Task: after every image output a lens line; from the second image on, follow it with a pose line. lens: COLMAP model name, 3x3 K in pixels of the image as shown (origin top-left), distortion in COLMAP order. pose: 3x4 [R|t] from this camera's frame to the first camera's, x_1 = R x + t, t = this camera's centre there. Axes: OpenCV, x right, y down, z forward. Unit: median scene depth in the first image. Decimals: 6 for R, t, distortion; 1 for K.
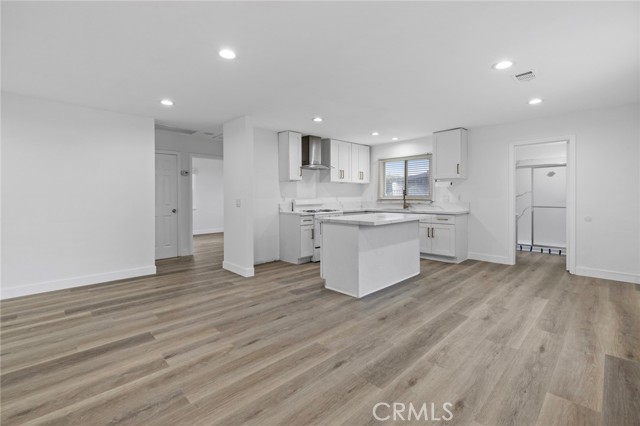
lens RADIAL K [[280.9, 0, 320.6], [0, 280.9, 199.1], [0, 0, 1]] dist [0.003804, -0.000410]
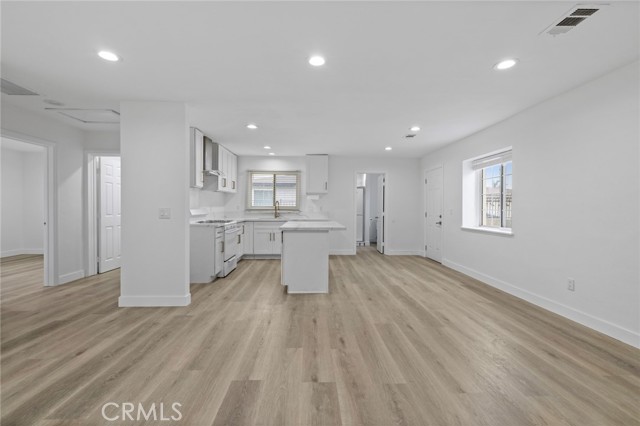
lens RADIAL K [[280.9, 0, 320.0], [0, 280.9, 211.1], [0, 0, 1]] dist [0.003804, -0.000410]
pose [[0.672238, -0.000545, 0.740335, -0.701970], [-0.004026, 0.999982, 0.004392, 0.003967], [-0.740324, -0.005933, 0.672224, 0.217537]]
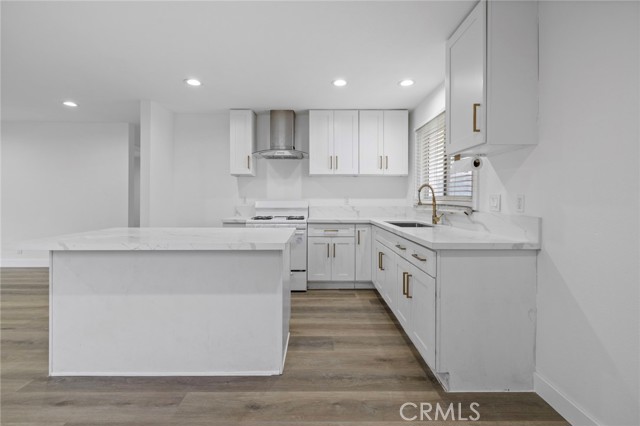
lens RADIAL K [[280.9, 0, 318.9], [0, 280.9, 198.6], [0, 0, 1]] dist [0.003804, -0.000410]
pose [[0.726140, 0.008142, -0.687499, 0.845105], [-0.013408, 0.999907, -0.002319, -0.007563], [0.687416, 0.010902, 0.726182, 0.885418]]
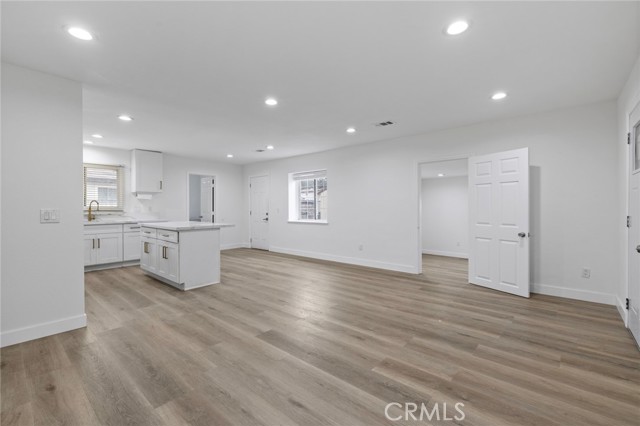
lens RADIAL K [[280.9, 0, 318.1], [0, 280.9, 210.1], [0, 0, 1]] dist [0.003804, -0.000410]
pose [[-0.075992, -0.004639, 0.997098, -1.143259], [0.009762, 0.999938, 0.005396, 0.002923], [-0.997061, 0.010144, -0.075942, 0.584769]]
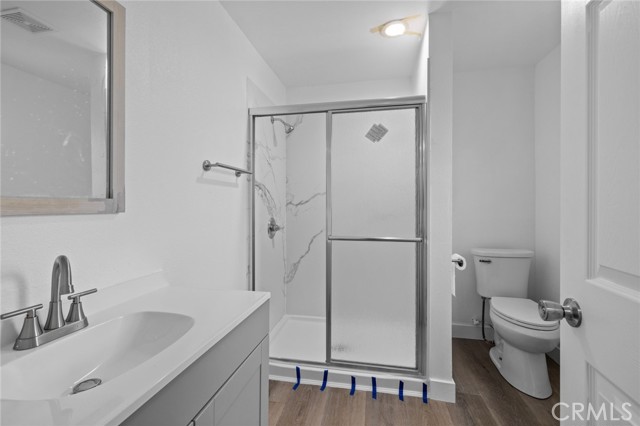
lens RADIAL K [[280.9, 0, 319.4], [0, 280.9, 209.4], [0, 0, 1]] dist [0.003804, -0.000410]
pose [[0.815584, 0.000193, 0.578639, 0.983001], [-0.000256, 1.000000, 0.000027, -0.007508], [-0.578639, -0.000170, 0.815584, 1.310774]]
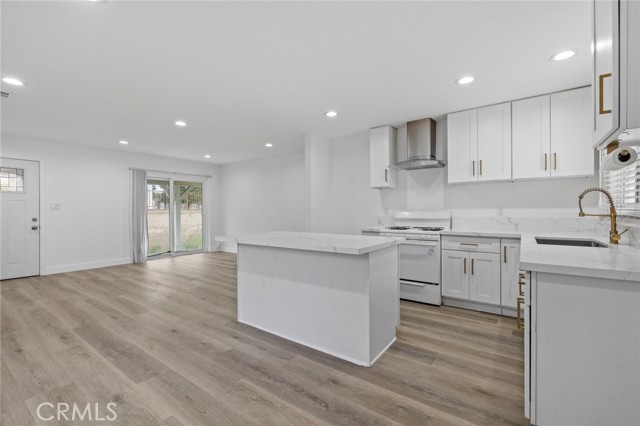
lens RADIAL K [[280.9, 0, 323.7], [0, 280.9, 210.8], [0, 0, 1]] dist [0.003804, -0.000410]
pose [[0.180298, 0.008748, -0.983573, 0.993498], [-0.002924, 0.999961, 0.008358, -0.010359], [0.983608, 0.001369, 0.180317, 1.025080]]
